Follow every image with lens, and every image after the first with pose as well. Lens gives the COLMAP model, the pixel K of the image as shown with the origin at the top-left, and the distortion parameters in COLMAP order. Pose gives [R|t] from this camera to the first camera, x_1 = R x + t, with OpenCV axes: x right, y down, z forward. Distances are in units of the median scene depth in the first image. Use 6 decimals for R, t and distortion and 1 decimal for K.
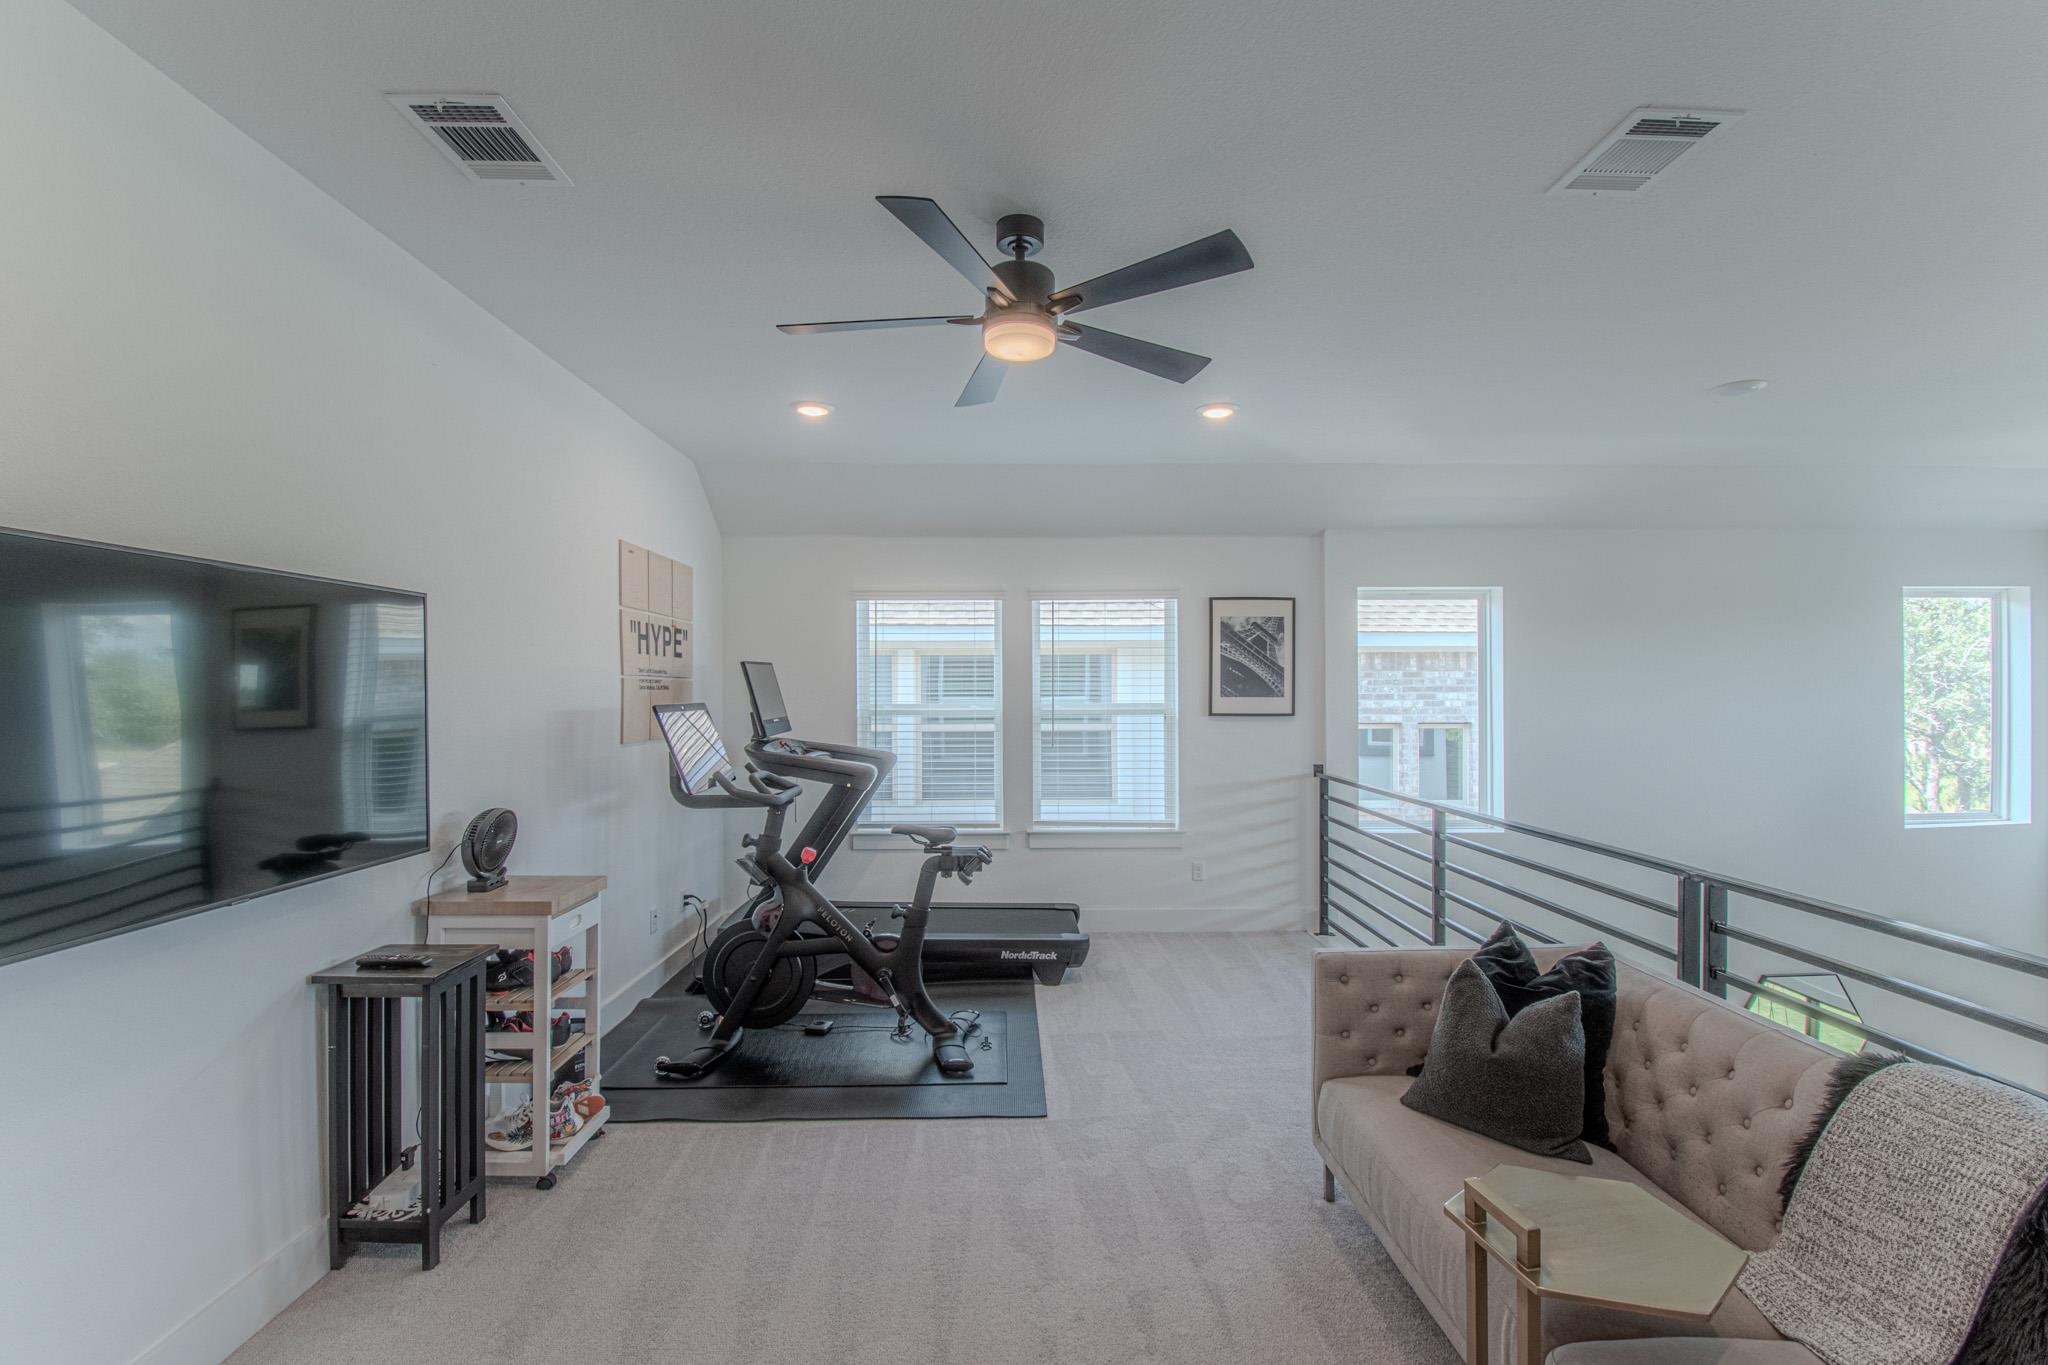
lens RADIAL K [[917.5, 0, 1018.3], [0, 917.5, 686.2], [0, 0, 1]] dist [0.016726, -0.008054]
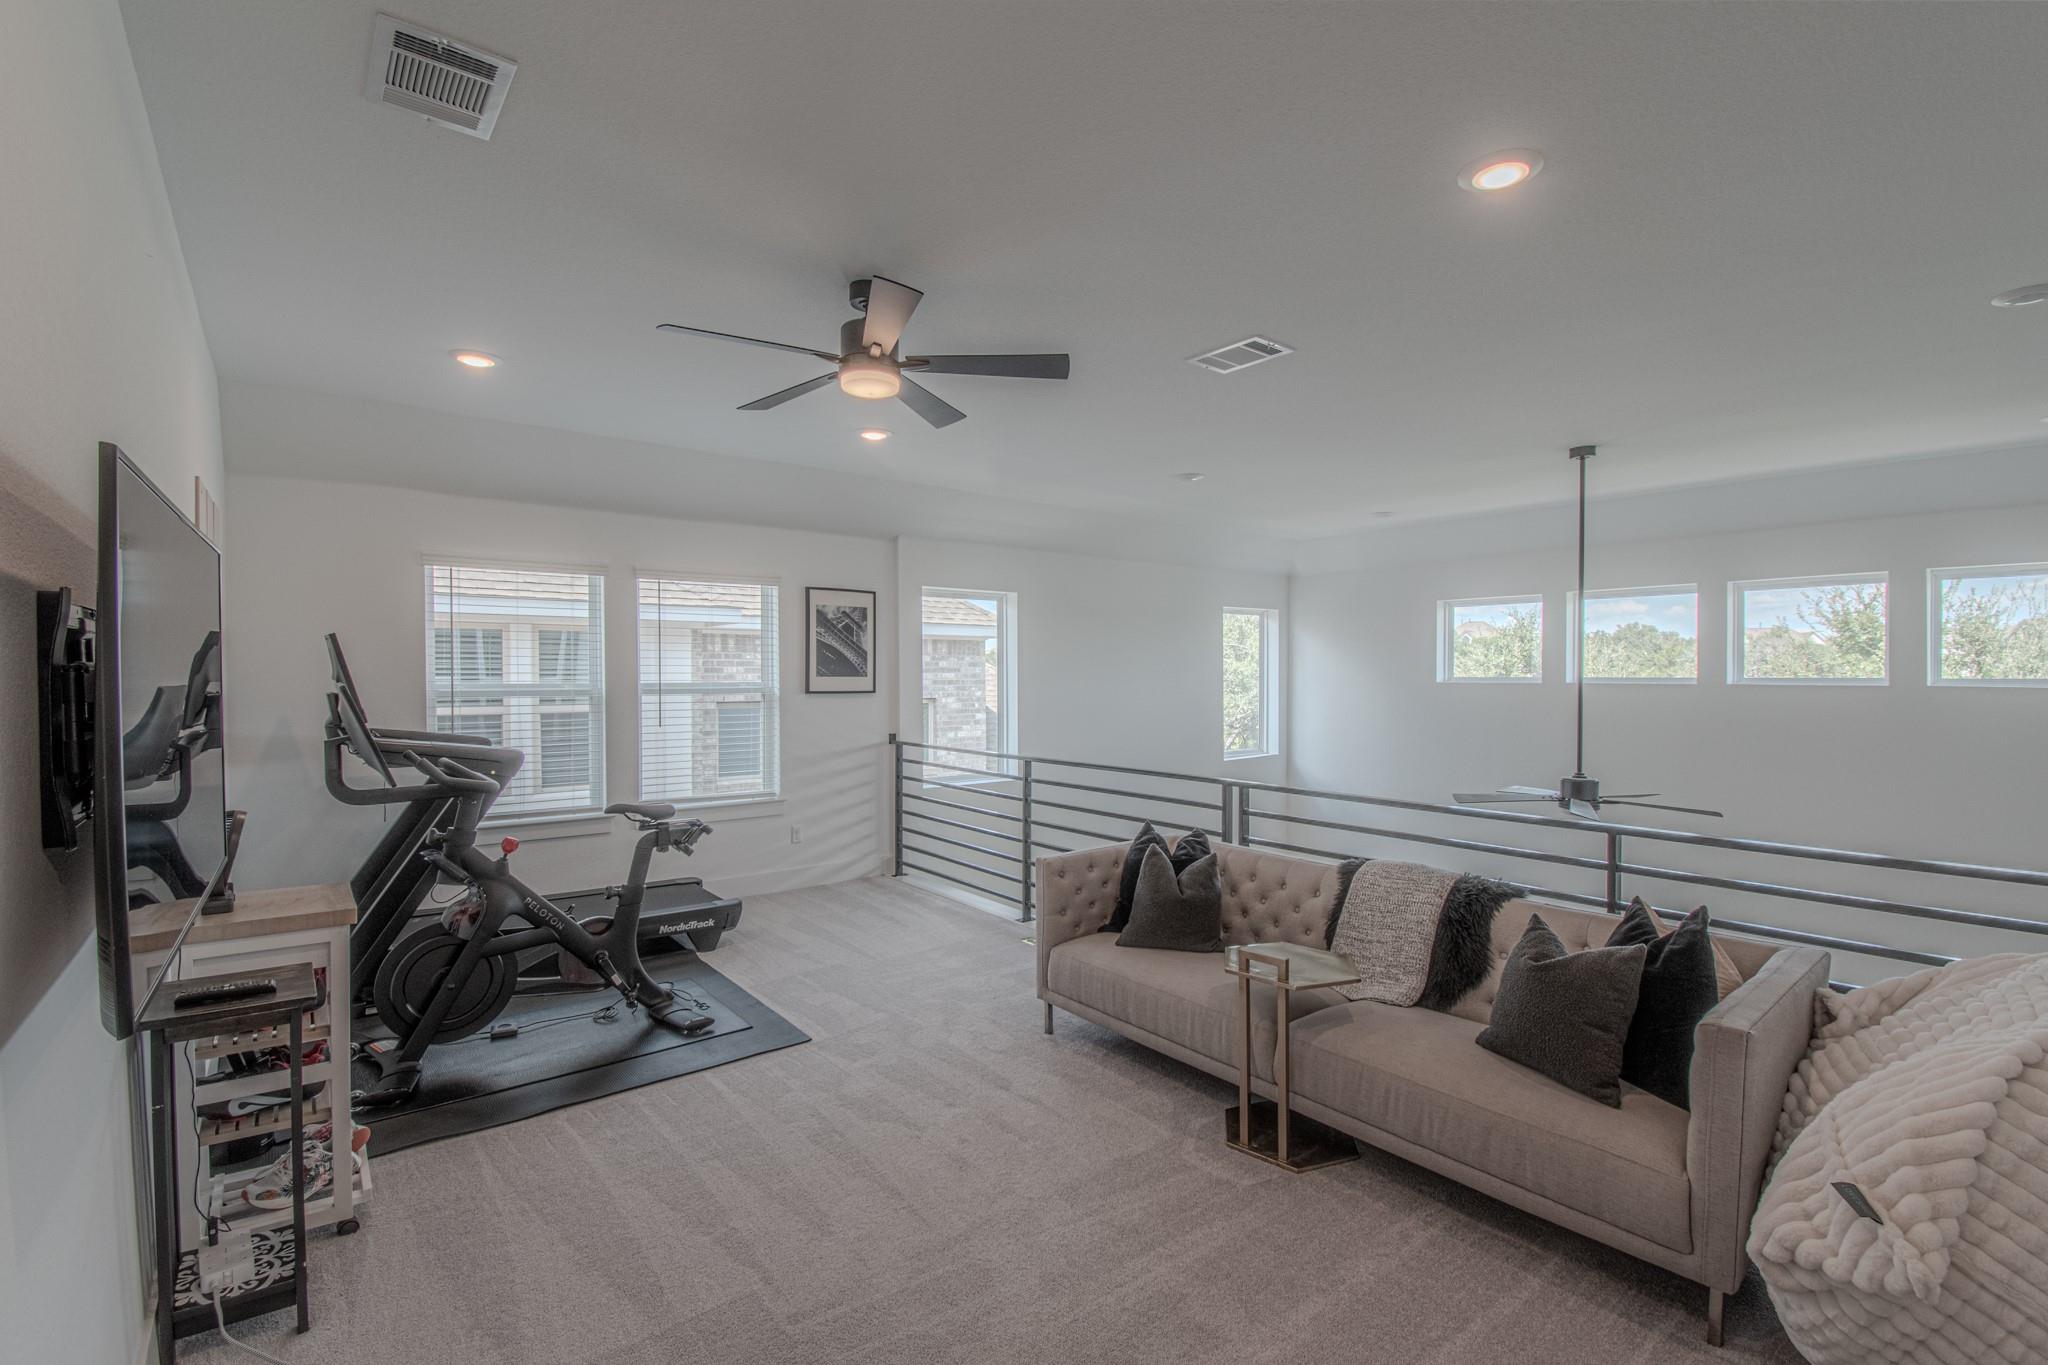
lens RADIAL K [[917.5, 0, 1015.5], [0, 917.5, 672.4], [0, 0, 1]] dist [0.016726, -0.008054]
pose [[0.799359, 0.002486, 0.600848, -0.317191], [-0.006699, 0.999966, 0.004774, -0.000330], [-0.600816, -0.007841, 0.799349, -0.049555]]
